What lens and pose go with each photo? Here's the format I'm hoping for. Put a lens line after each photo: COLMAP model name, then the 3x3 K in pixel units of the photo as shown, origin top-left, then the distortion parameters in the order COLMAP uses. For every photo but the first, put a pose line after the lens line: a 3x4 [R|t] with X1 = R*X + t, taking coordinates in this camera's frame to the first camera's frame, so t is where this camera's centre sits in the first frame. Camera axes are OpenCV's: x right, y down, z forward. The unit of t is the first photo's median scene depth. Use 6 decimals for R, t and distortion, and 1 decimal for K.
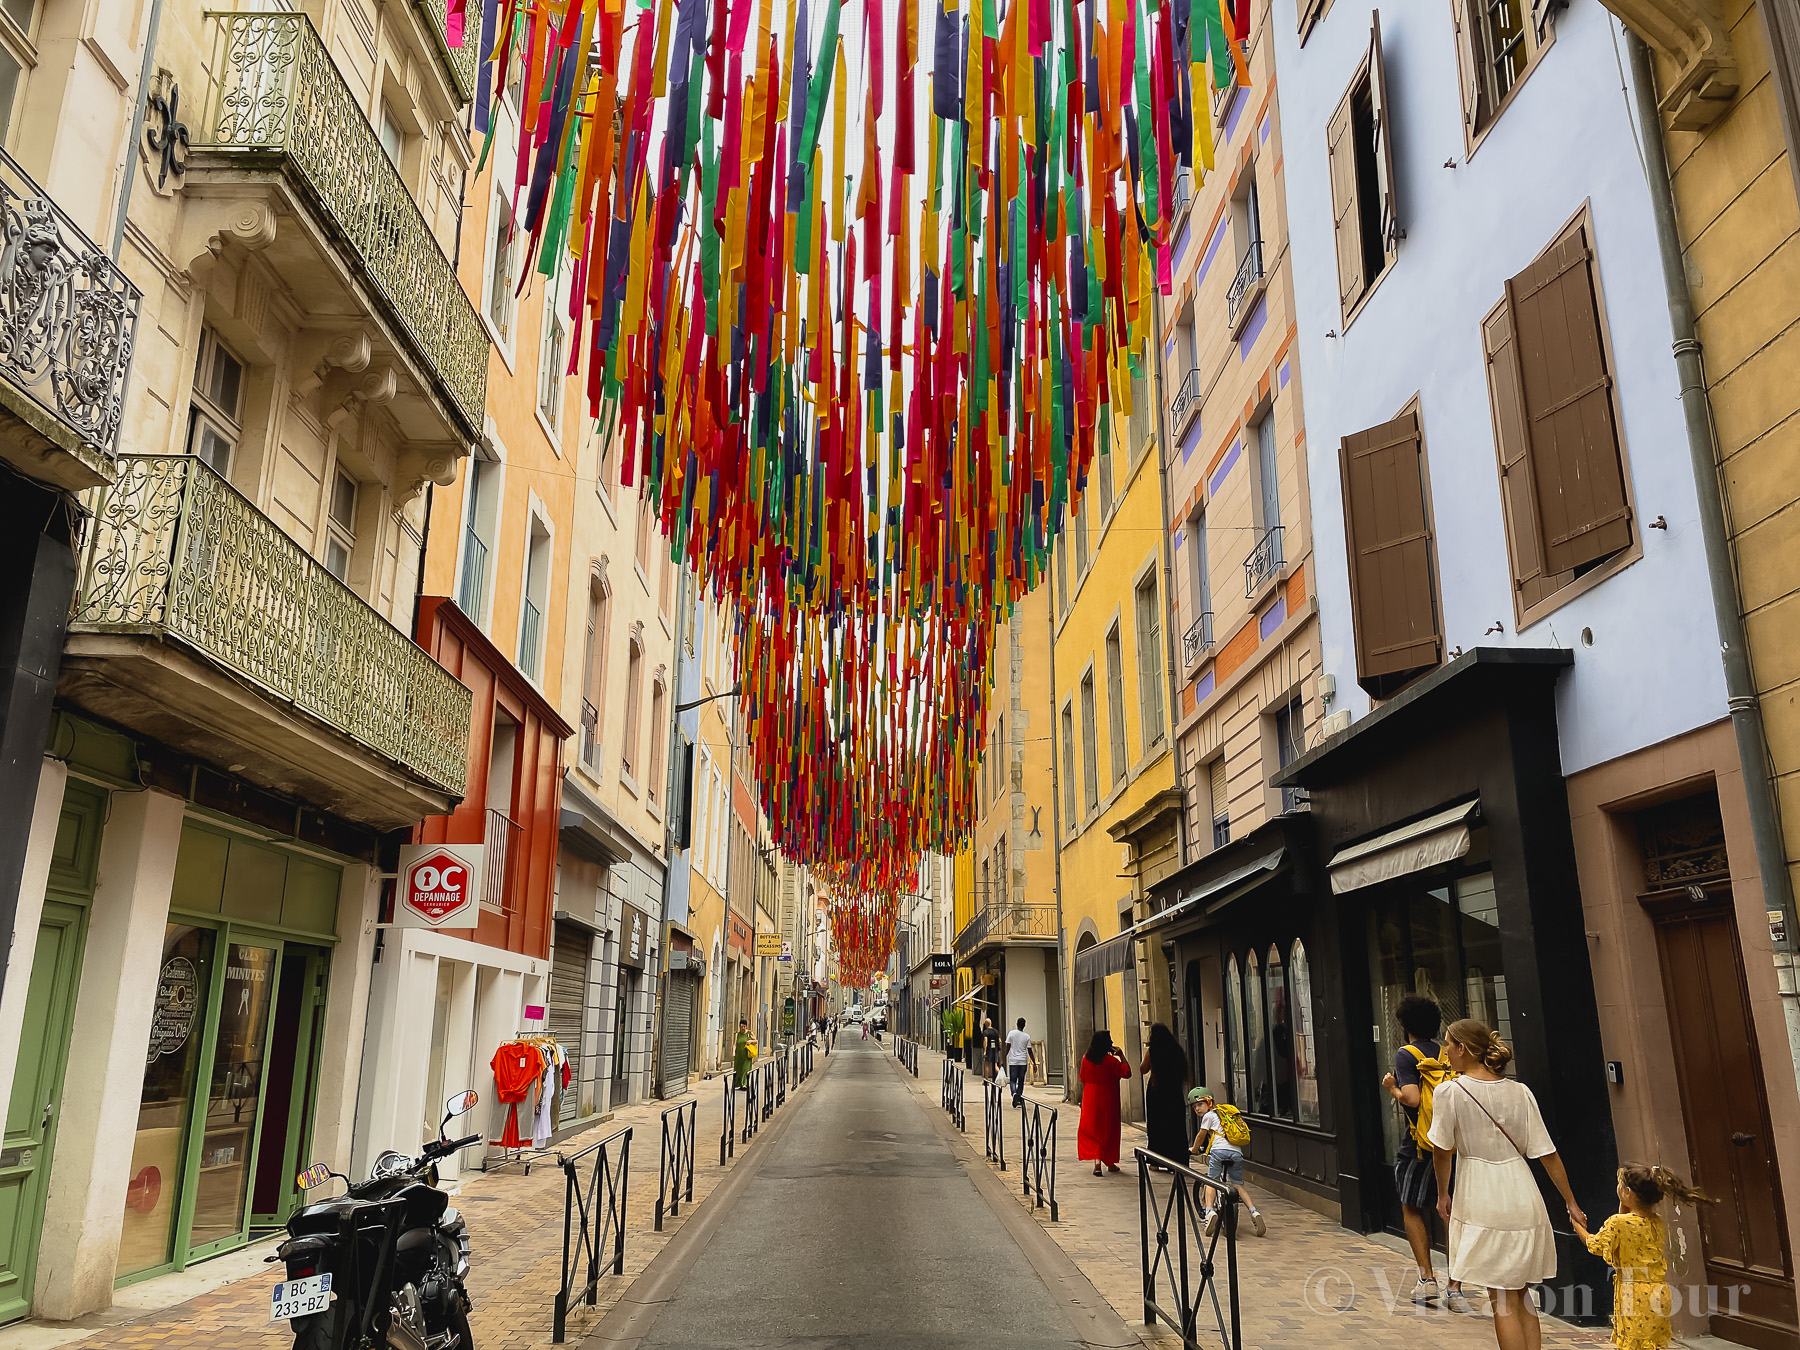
lens RADIAL K [[1352.0, 0, 883.9], [0, 1352.0, 672.7], [0, 0, 1]] dist [0.081010, 0.000671]
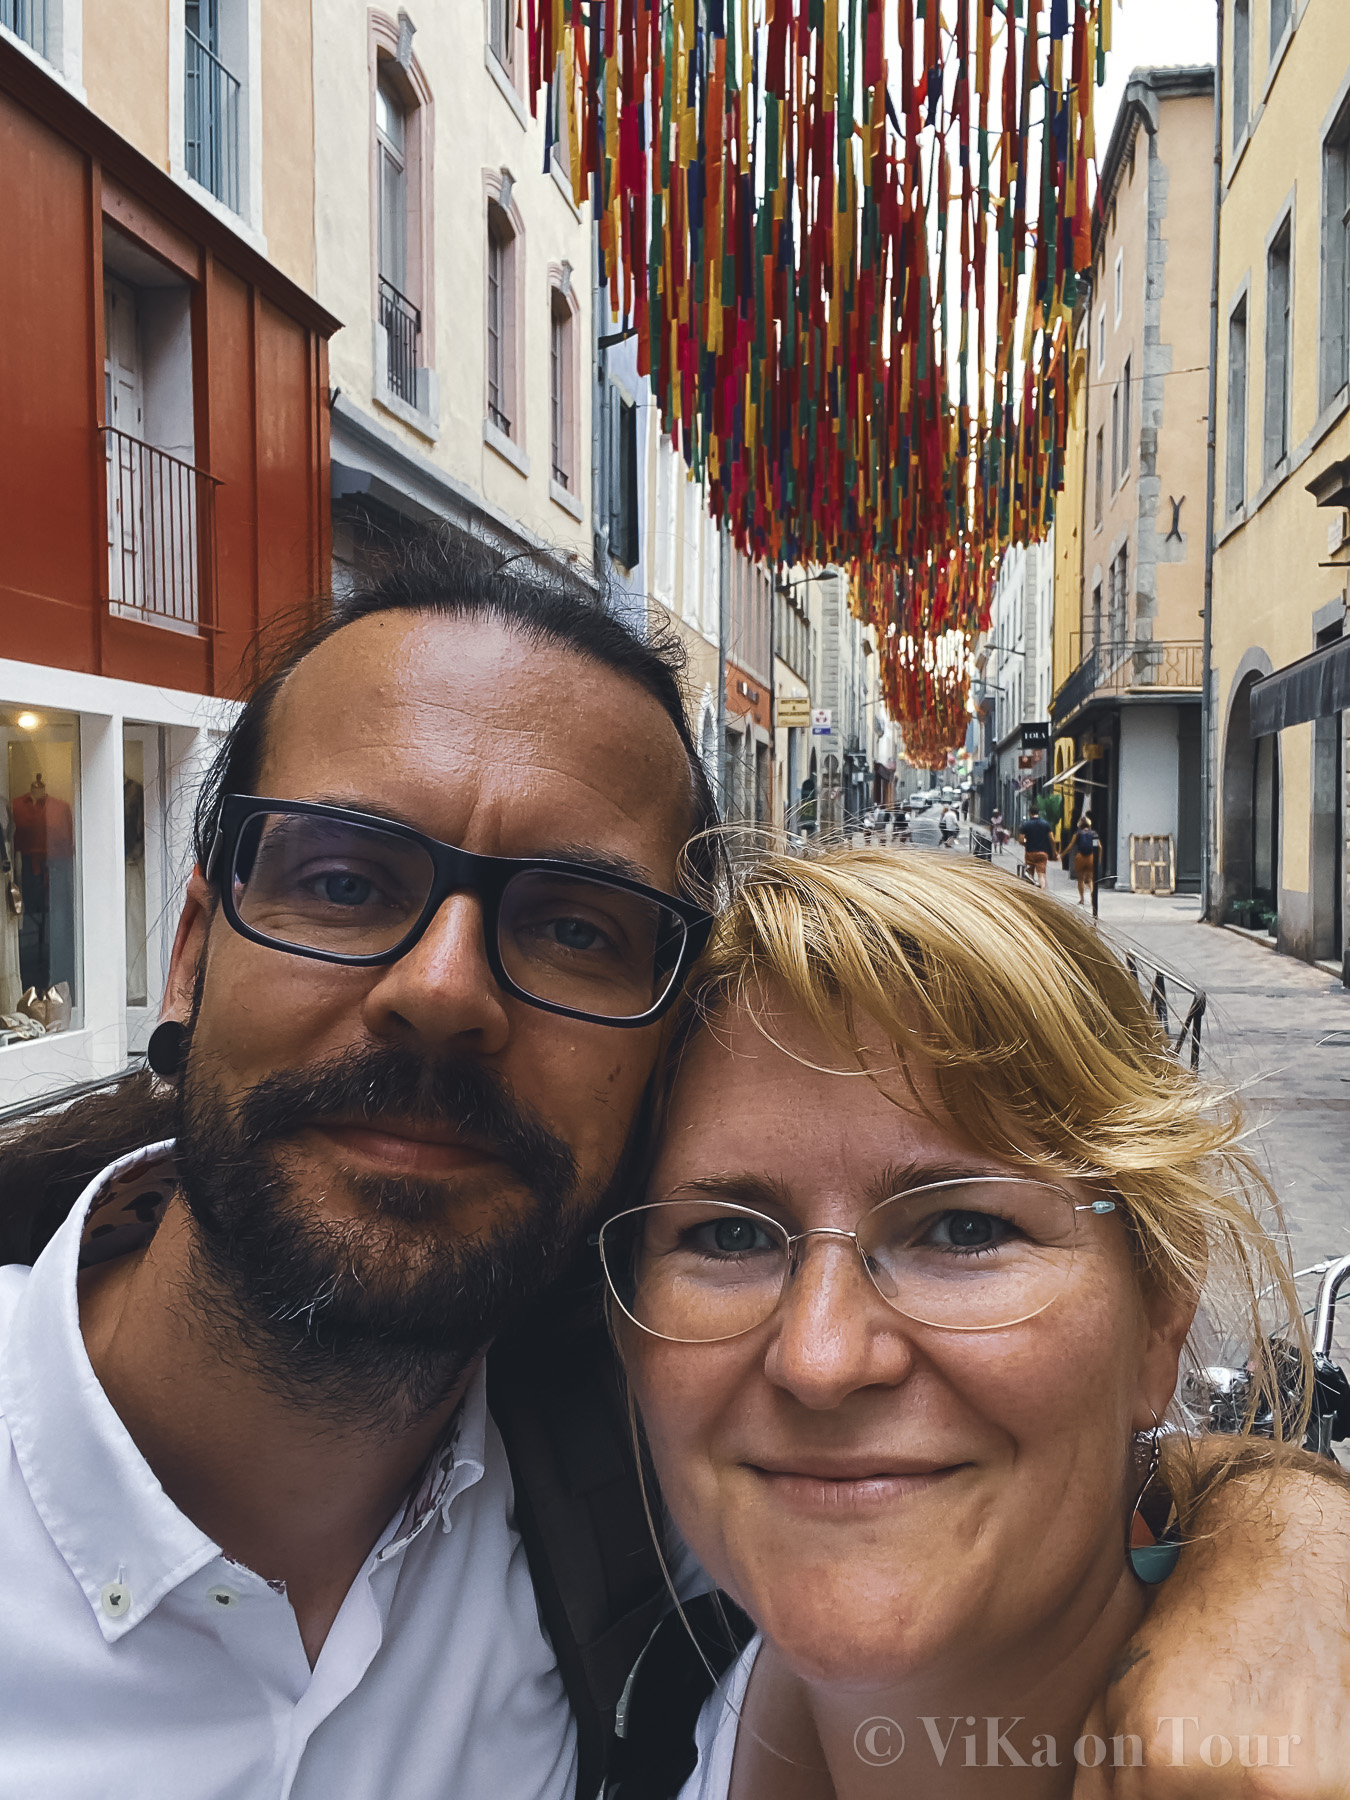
lens RADIAL K [[1561.4, 0, 673.2], [0, 1561.4, 913.9], [0, 0, 1]] dist [0.017627, -0.006573]
pose [[0.981148, 0.003507, -0.193226, 0.019038], [0.056966, 0.950163, 0.306505, 0.044574], [0.184671, -0.311734, 0.932051, 0.174929]]
